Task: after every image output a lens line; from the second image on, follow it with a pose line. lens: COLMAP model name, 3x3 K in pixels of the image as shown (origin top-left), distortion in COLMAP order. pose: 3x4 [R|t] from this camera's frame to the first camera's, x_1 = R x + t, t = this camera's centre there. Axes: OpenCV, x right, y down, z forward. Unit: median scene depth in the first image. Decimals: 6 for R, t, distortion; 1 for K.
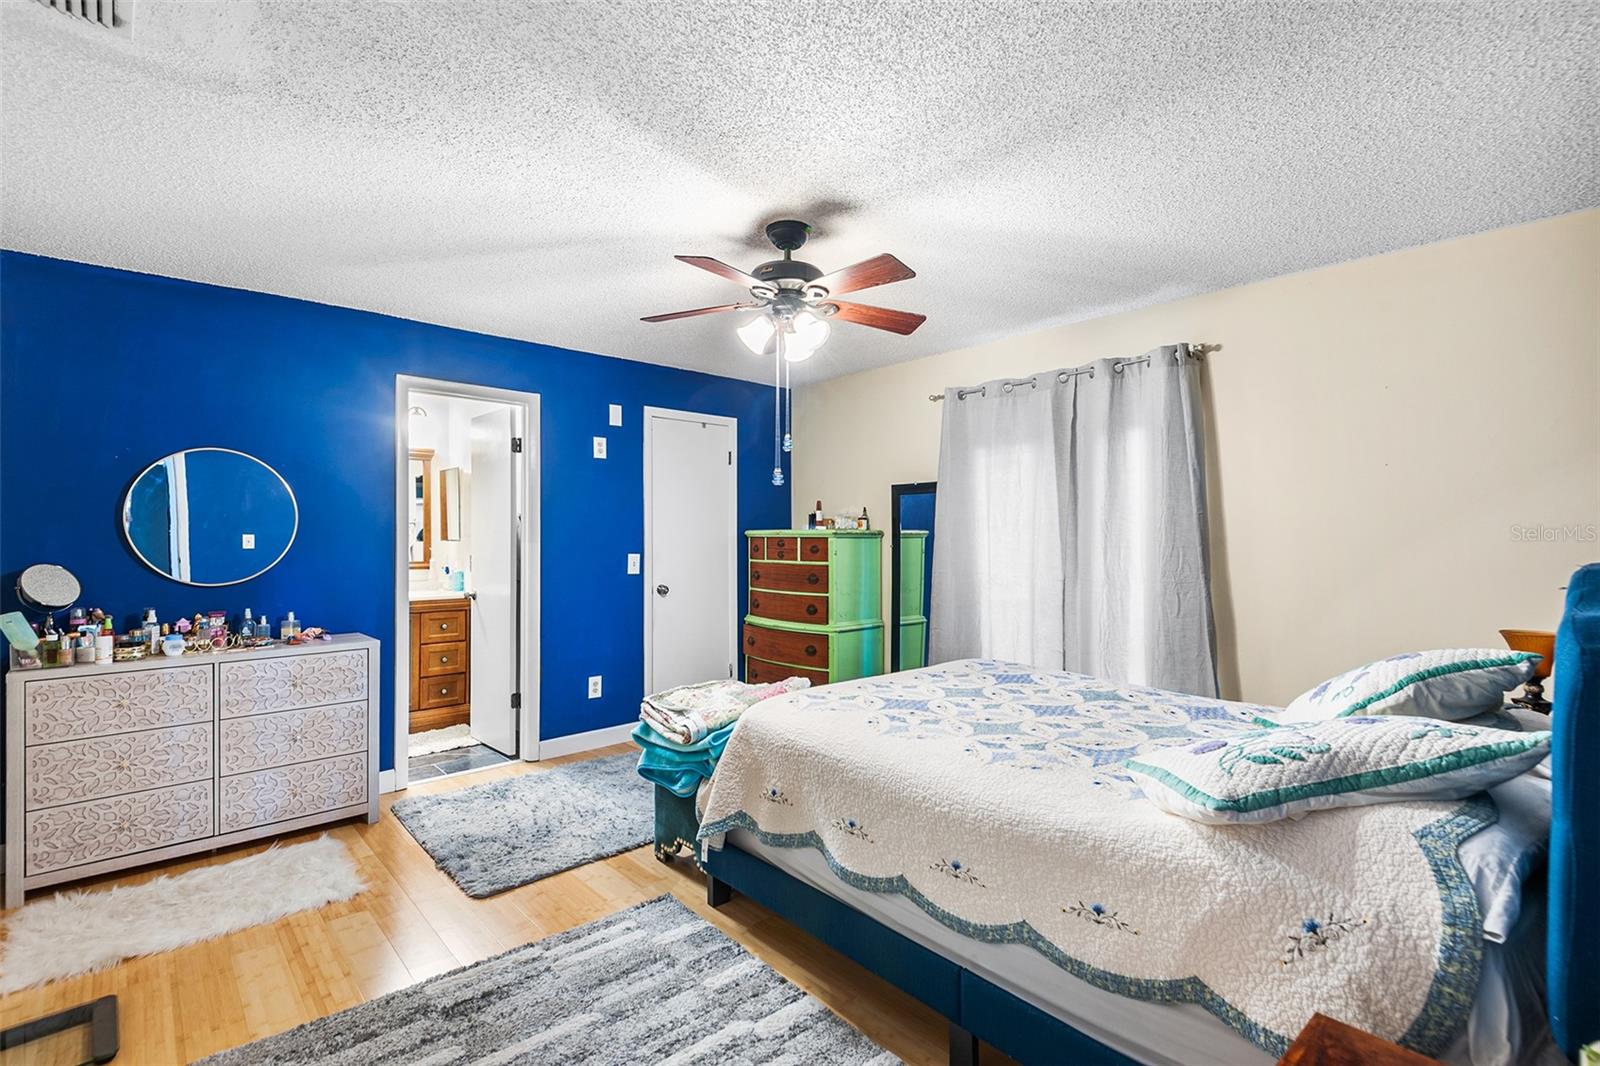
lens RADIAL K [[736.4, 0, 812.6], [0, 736.4, 537.0], [0, 0, 1]] dist [0.020420, -0.005133]
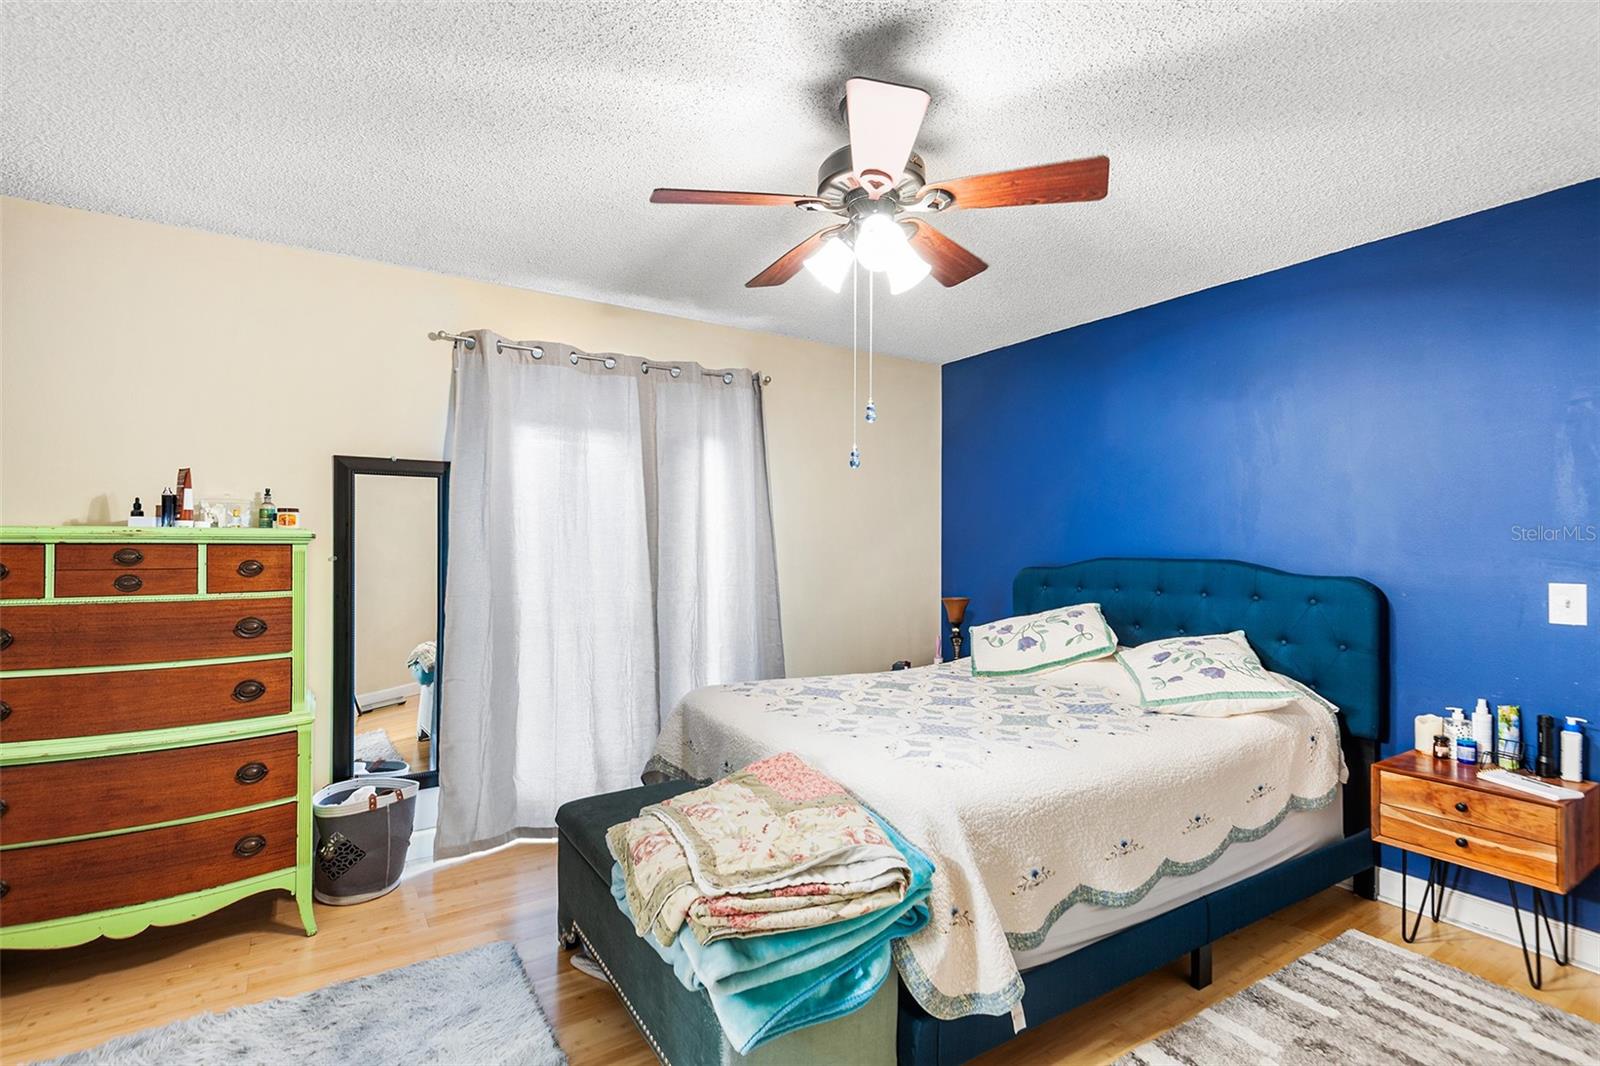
lens RADIAL K [[736.4, 0, 807.8], [0, 736.4, 542.1], [0, 0, 1]] dist [0.020420, -0.005133]
pose [[0.175213, 0.003769, 0.984523, -0.640850], [-0.005831, 0.999979, -0.002791, -0.002323], [-0.984513, -0.005252, 0.175231, 0.809755]]
